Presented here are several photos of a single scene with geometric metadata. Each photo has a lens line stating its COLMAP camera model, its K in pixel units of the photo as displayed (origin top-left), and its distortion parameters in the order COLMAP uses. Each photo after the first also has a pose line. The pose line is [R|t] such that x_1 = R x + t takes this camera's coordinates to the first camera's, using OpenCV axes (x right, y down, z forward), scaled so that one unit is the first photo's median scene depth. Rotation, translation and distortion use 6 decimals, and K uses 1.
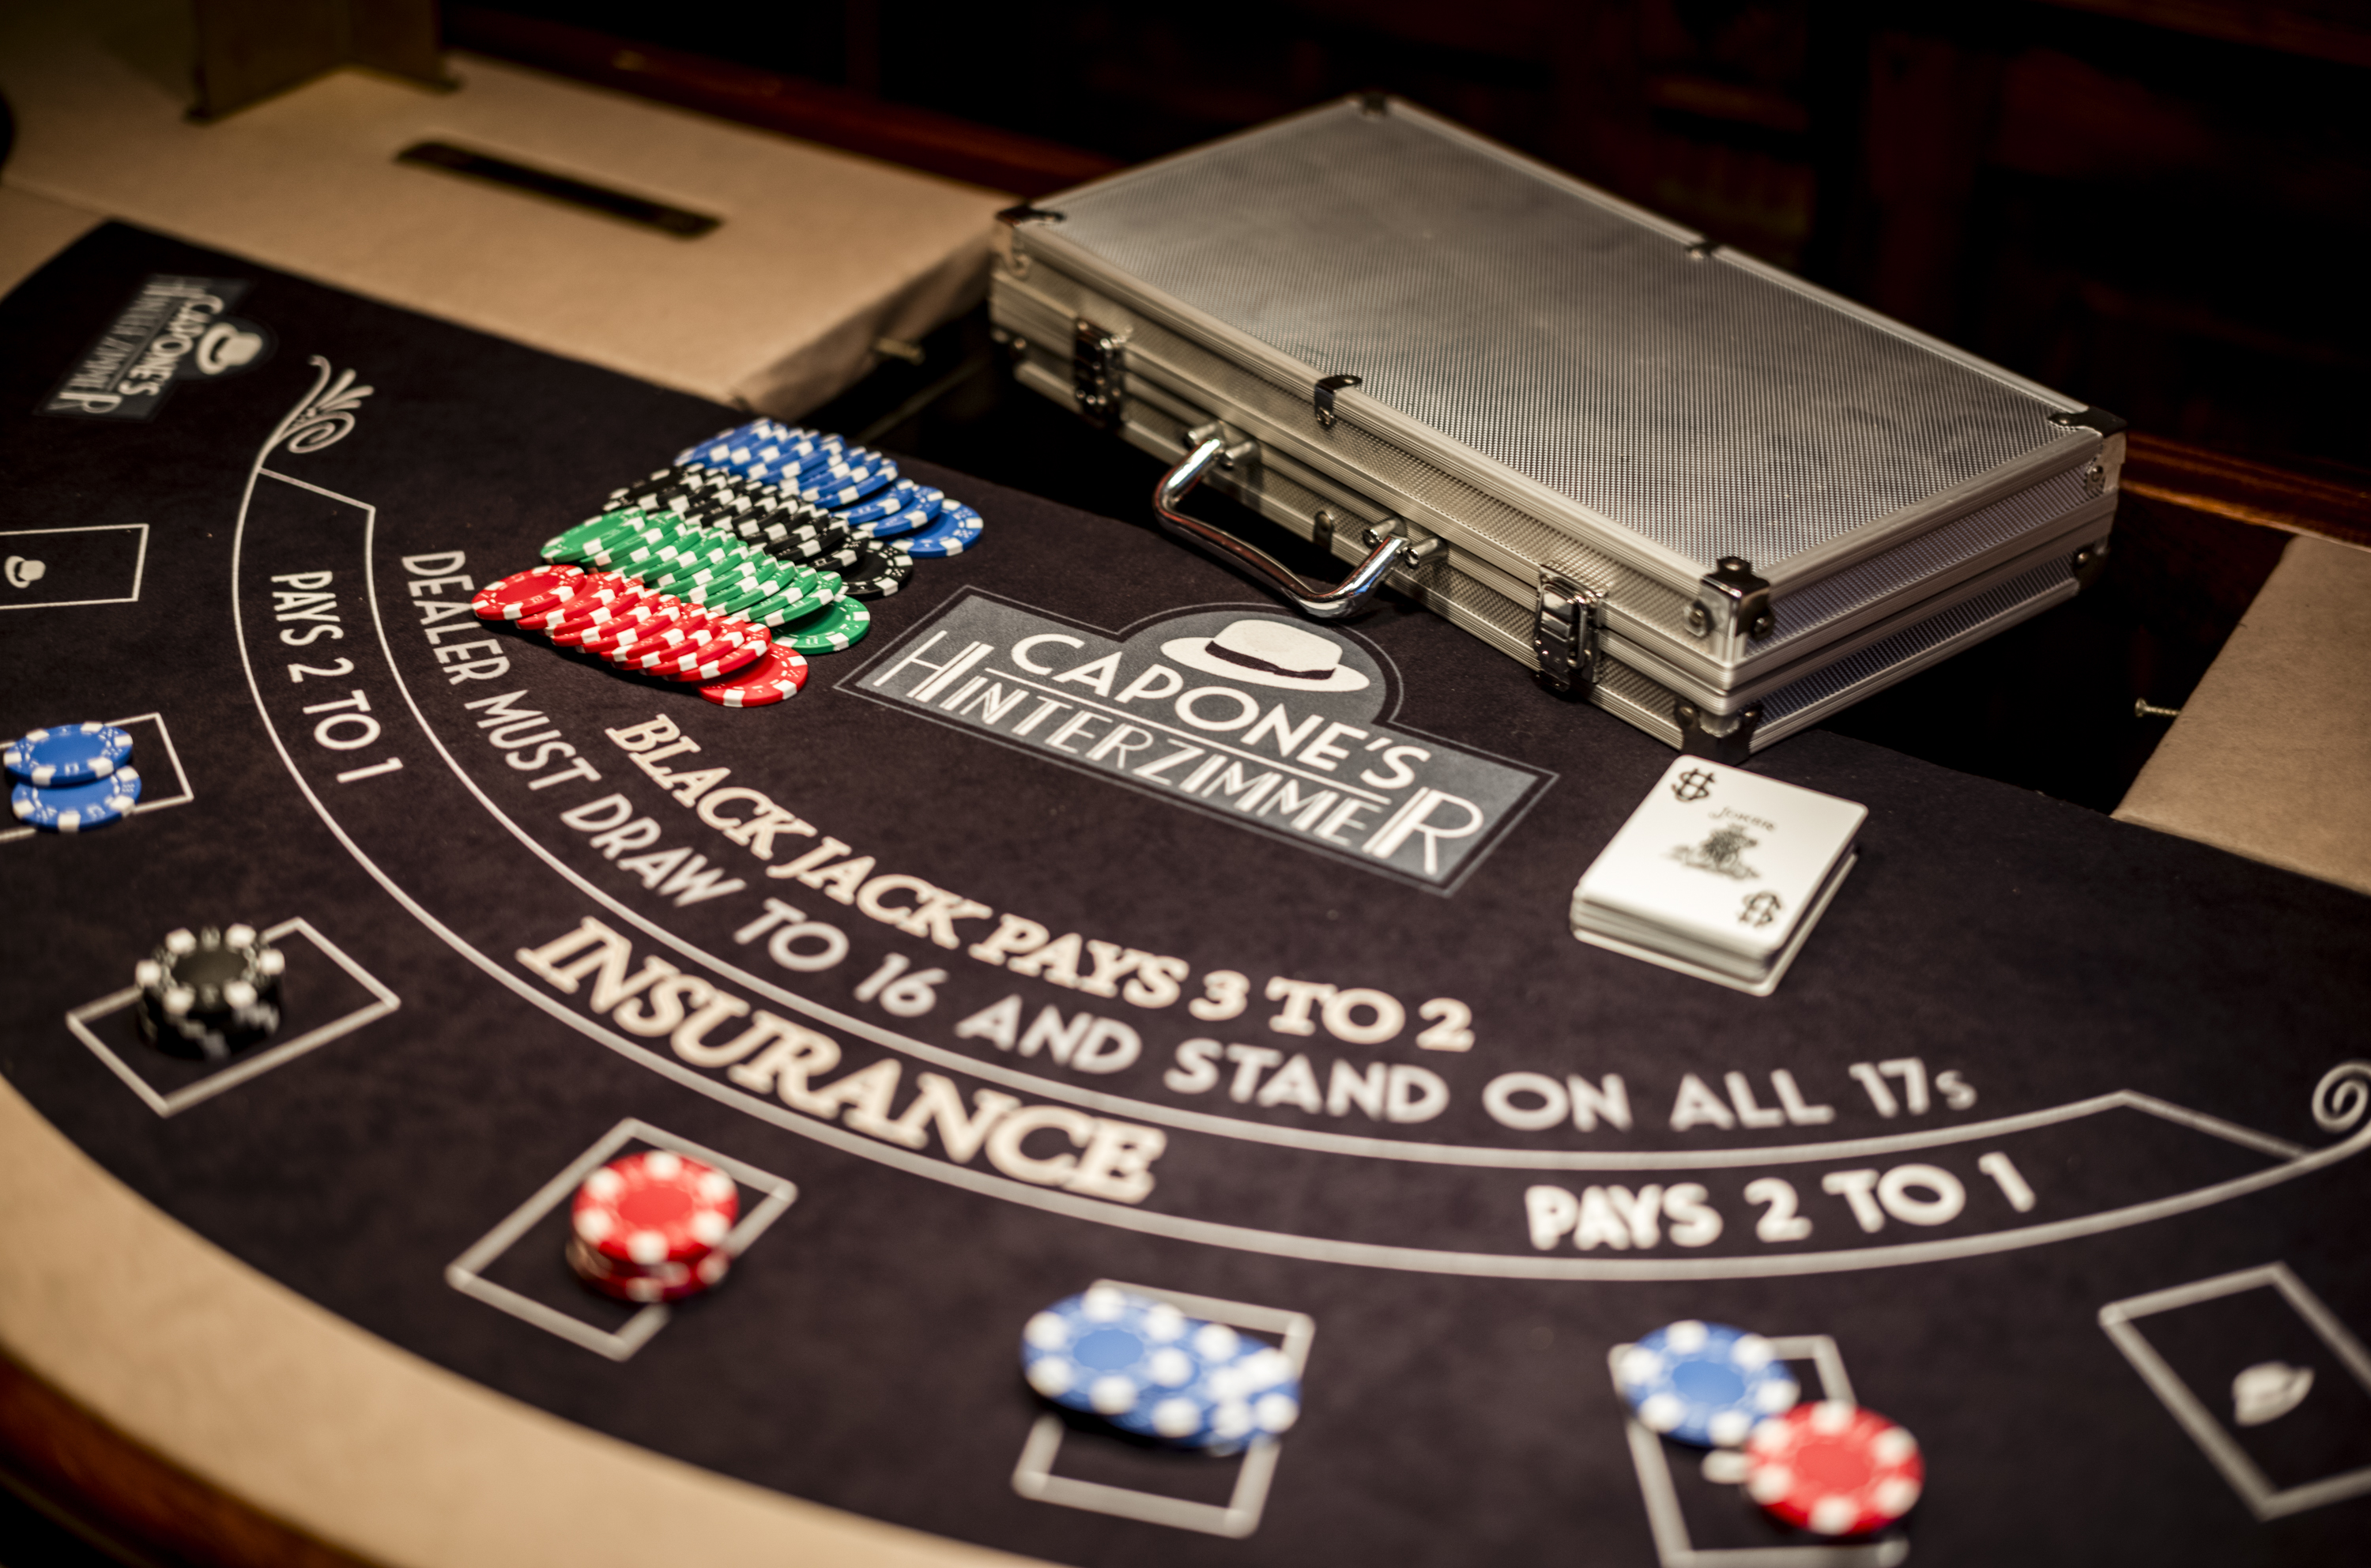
lens RADIAL K [[3495.5, 0, 1185.5], [0, 3495.5, 784.0], [0, 0, 1]] dist [-0.027745, -0.118904]
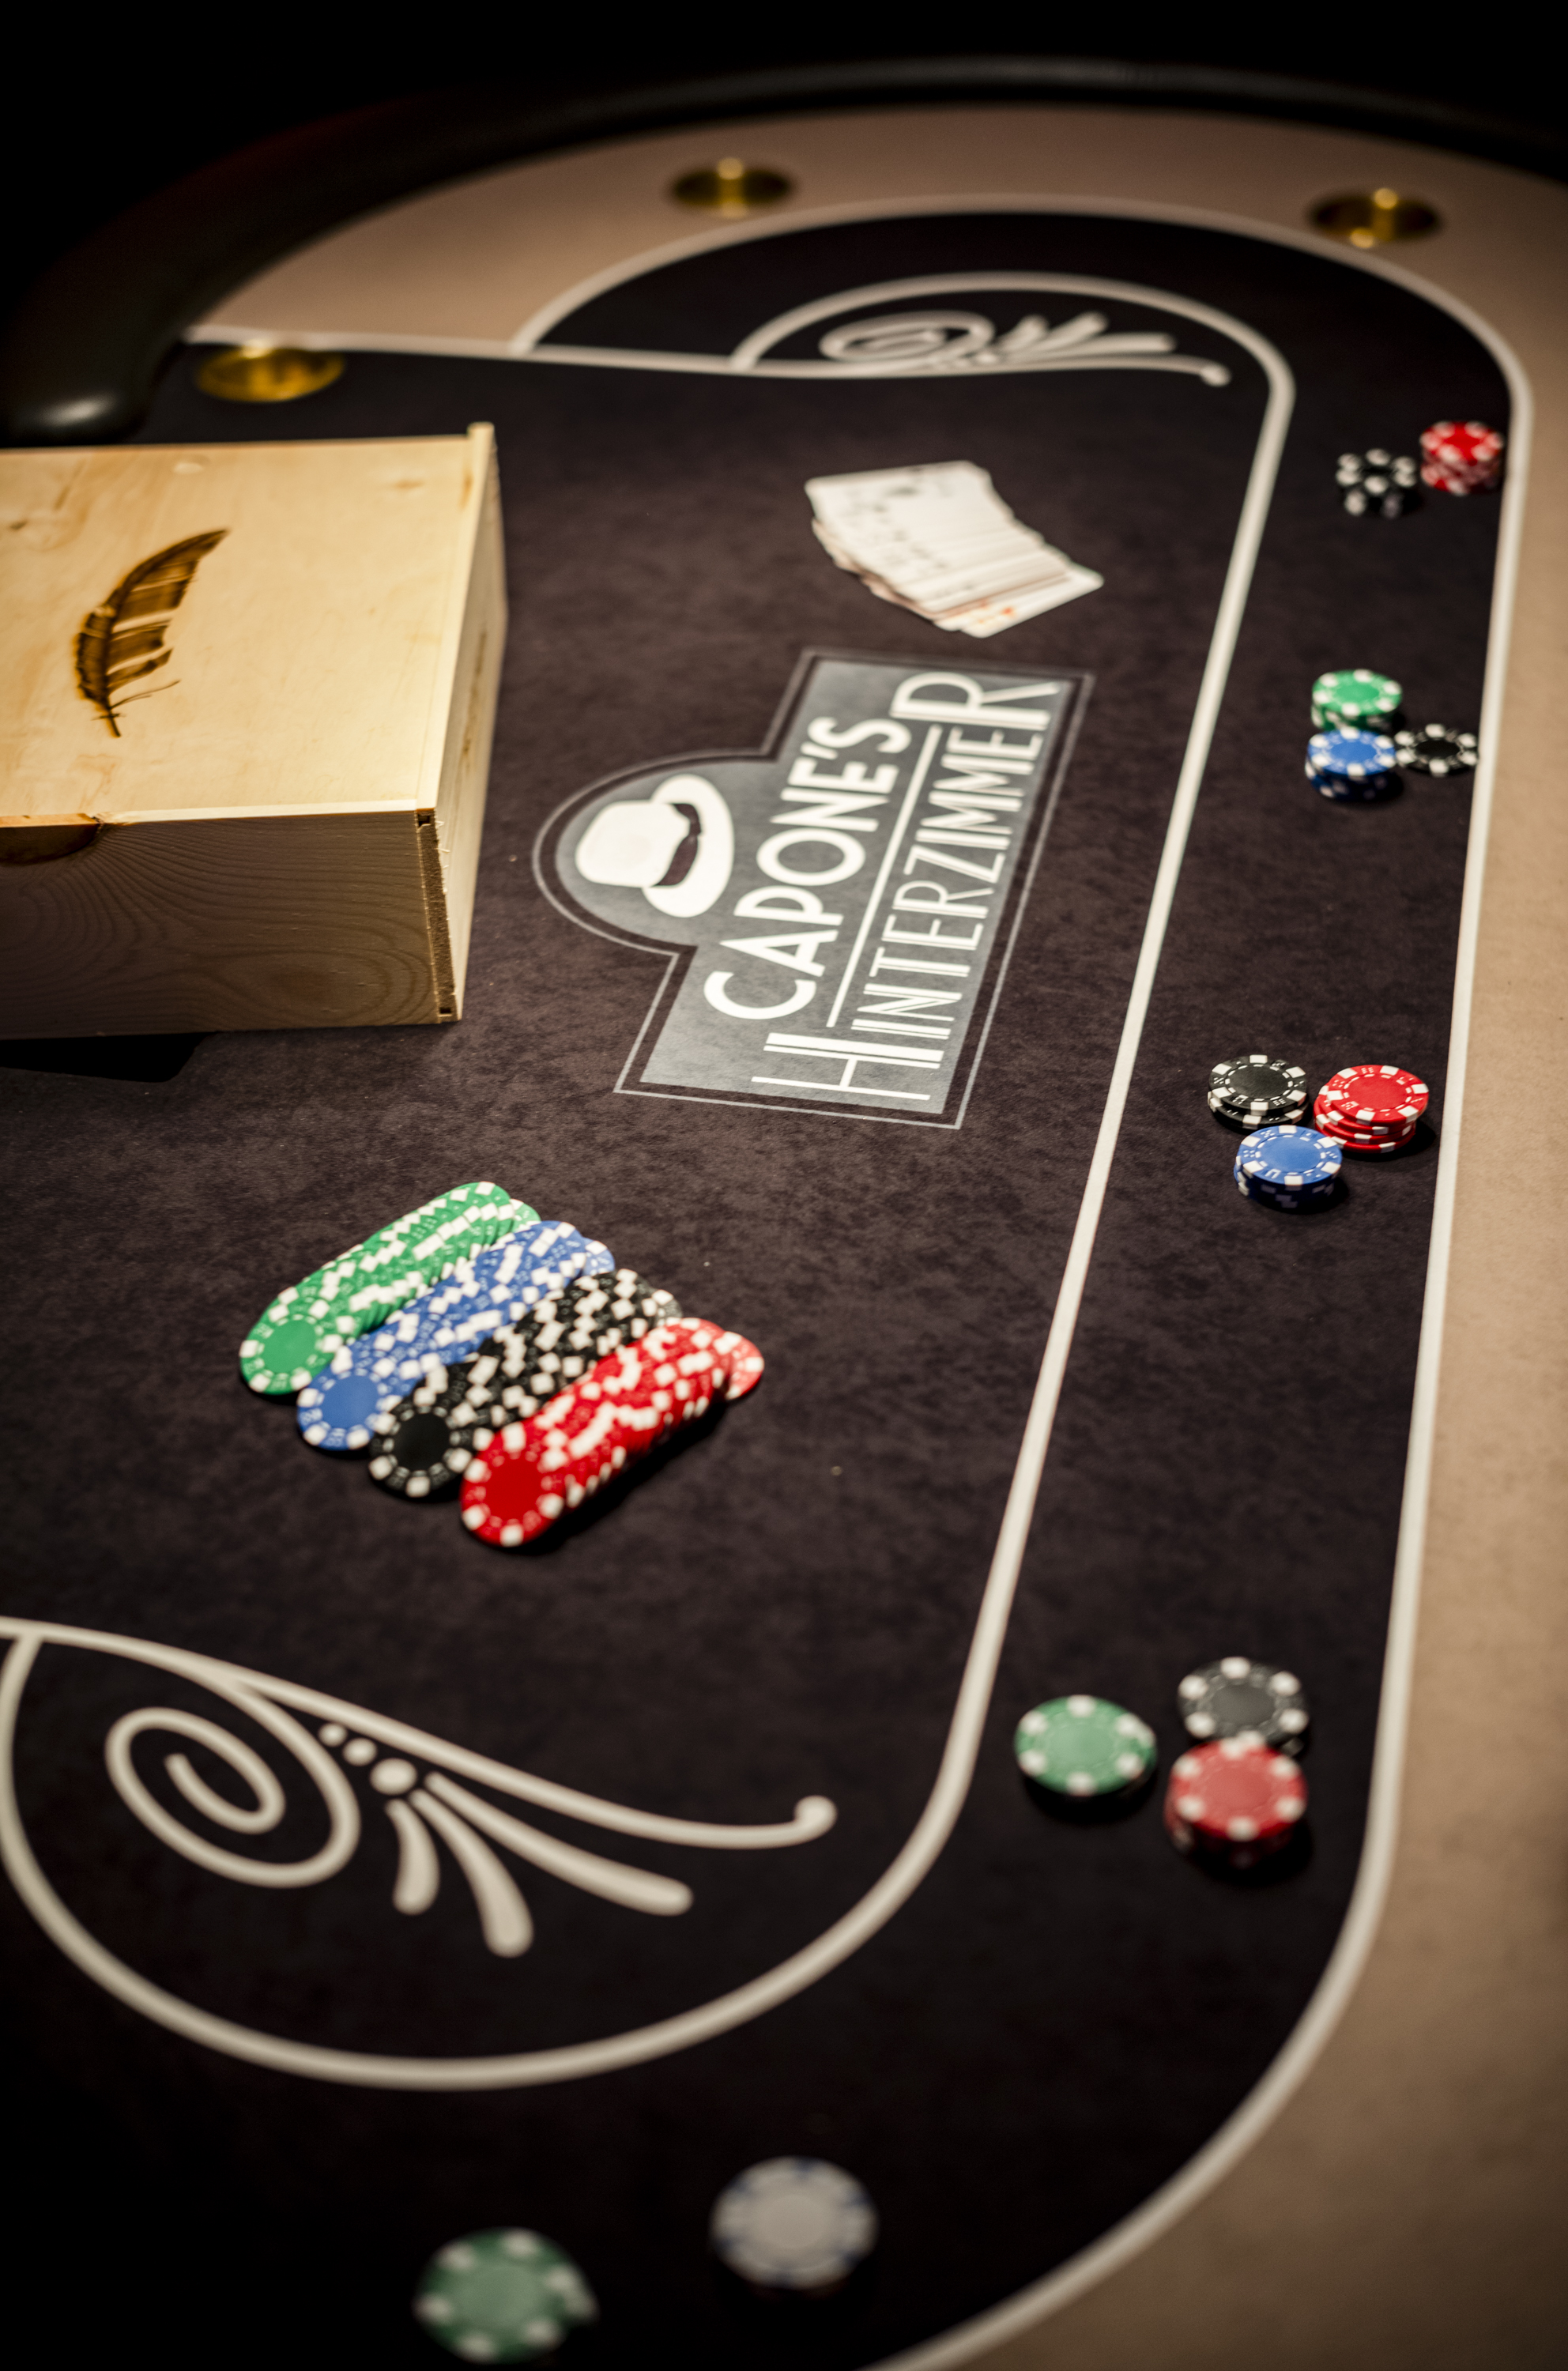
lens RADIAL K [[3495.5, 0, 784.0], [0, 3495.5, 1185.5], [0, 0, 1]] dist [-0.027745, -0.118904]
pose [[-0.315494, -0.575322, 0.754631, -0.681261], [0.511028, 0.567068, 0.645975, -0.535666], [-0.799571, 0.589439, 0.115099, 1.058646]]
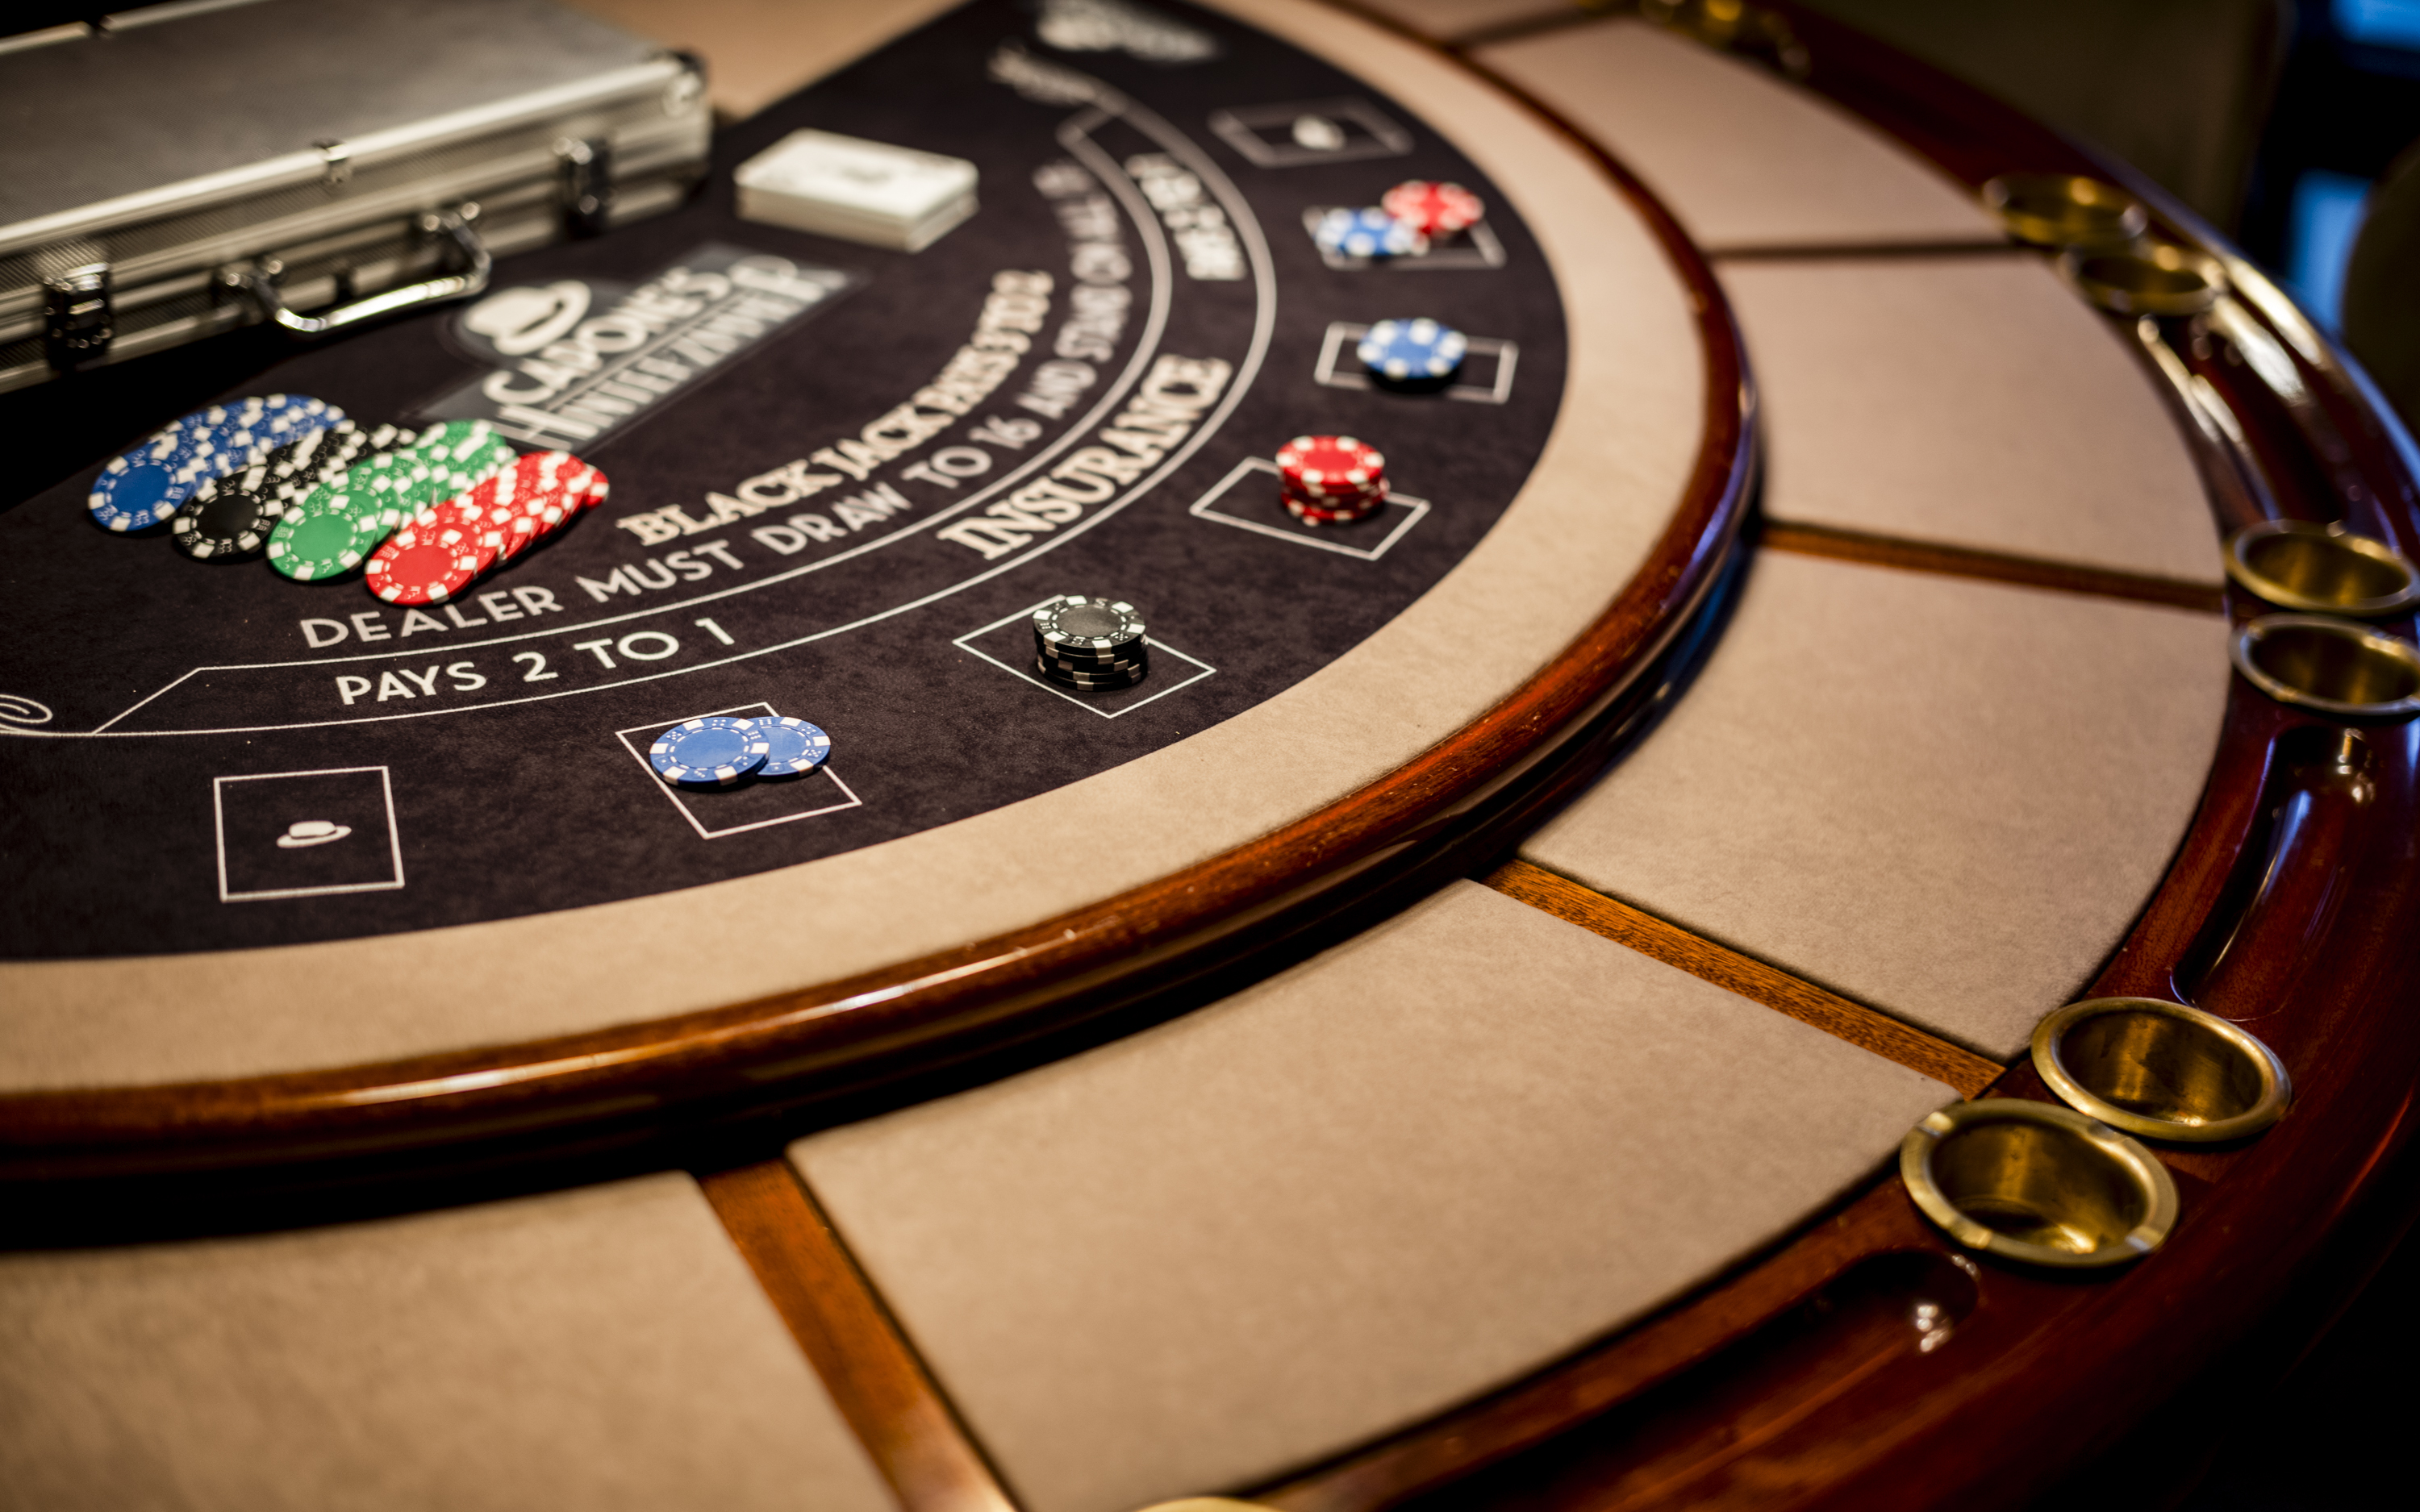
lens RADIAL K [[3562.4, 0, 1210.0], [0, 3562.4, 756.0], [0, 0, 1]] dist [-0.026801, -0.023383]
pose [[-0.084709, -0.512978, 0.854212, -1.298259], [0.486505, 0.726865, 0.484748, -0.470238], [-0.869562, 0.456640, 0.187994, 0.709629]]
